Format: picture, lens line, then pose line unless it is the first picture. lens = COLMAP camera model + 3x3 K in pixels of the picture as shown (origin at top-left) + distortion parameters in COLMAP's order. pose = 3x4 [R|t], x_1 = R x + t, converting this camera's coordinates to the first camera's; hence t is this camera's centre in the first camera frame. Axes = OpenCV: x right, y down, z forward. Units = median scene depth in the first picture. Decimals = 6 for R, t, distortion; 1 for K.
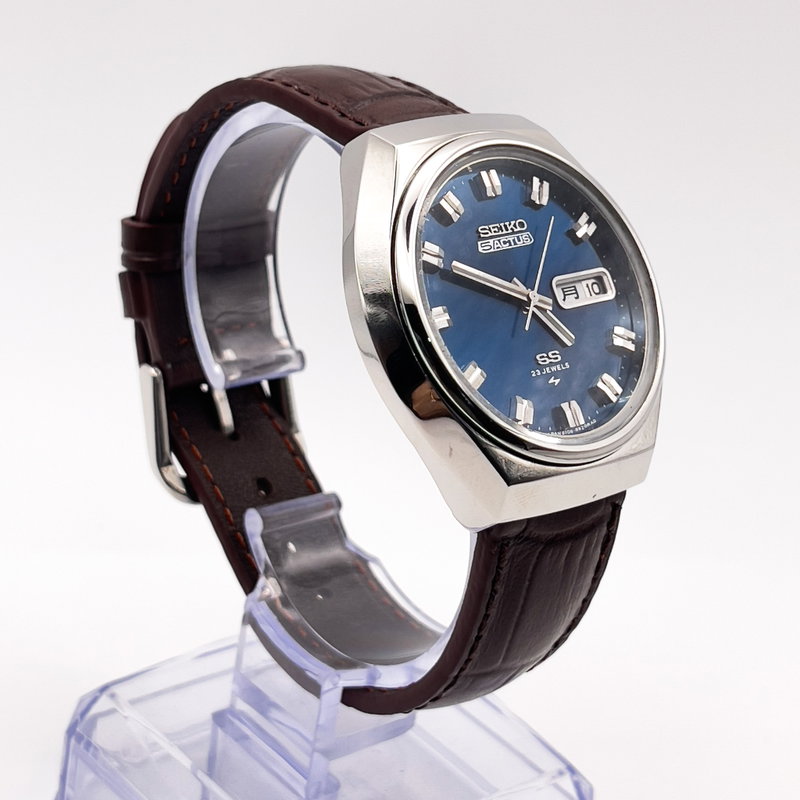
lens RADIAL K [[2013.4, 0, 400.1], [0, 2013.4, 393.5], [0, 0, 1]] dist [0.543129, 0.000000]
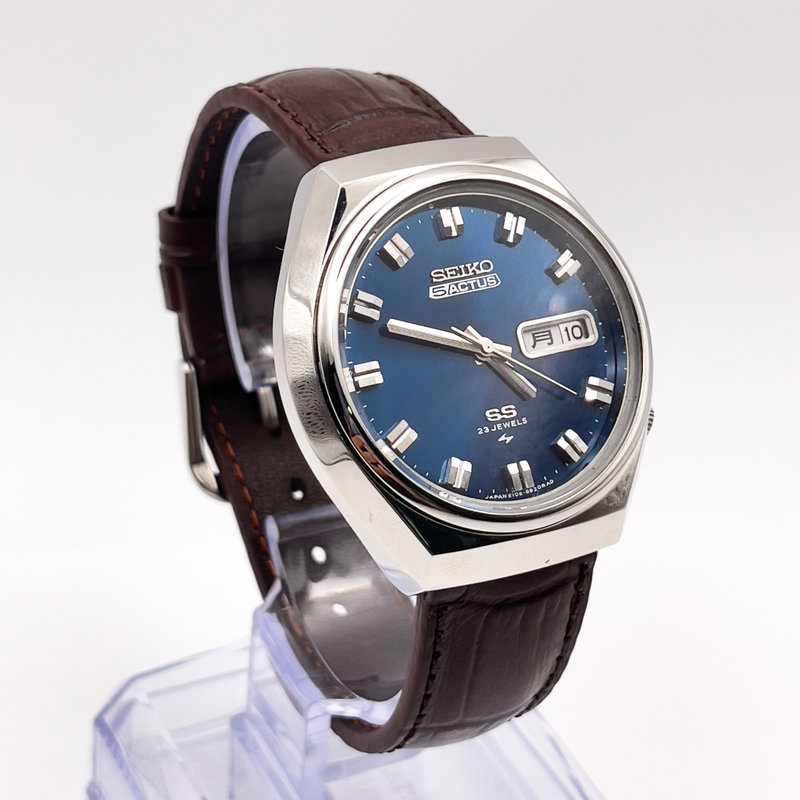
lens RADIAL K [[2013.4, 0, 398.1], [0, 2013.4, 404.8], [0, 0, 1]] dist [0.543129, 0.000000]
pose [[0.970783, 0.058095, -0.232822, 0.235710], [-0.033102, 0.993396, 0.109856, -0.118281], [0.237666, -0.098940, 0.966295, 0.084348]]
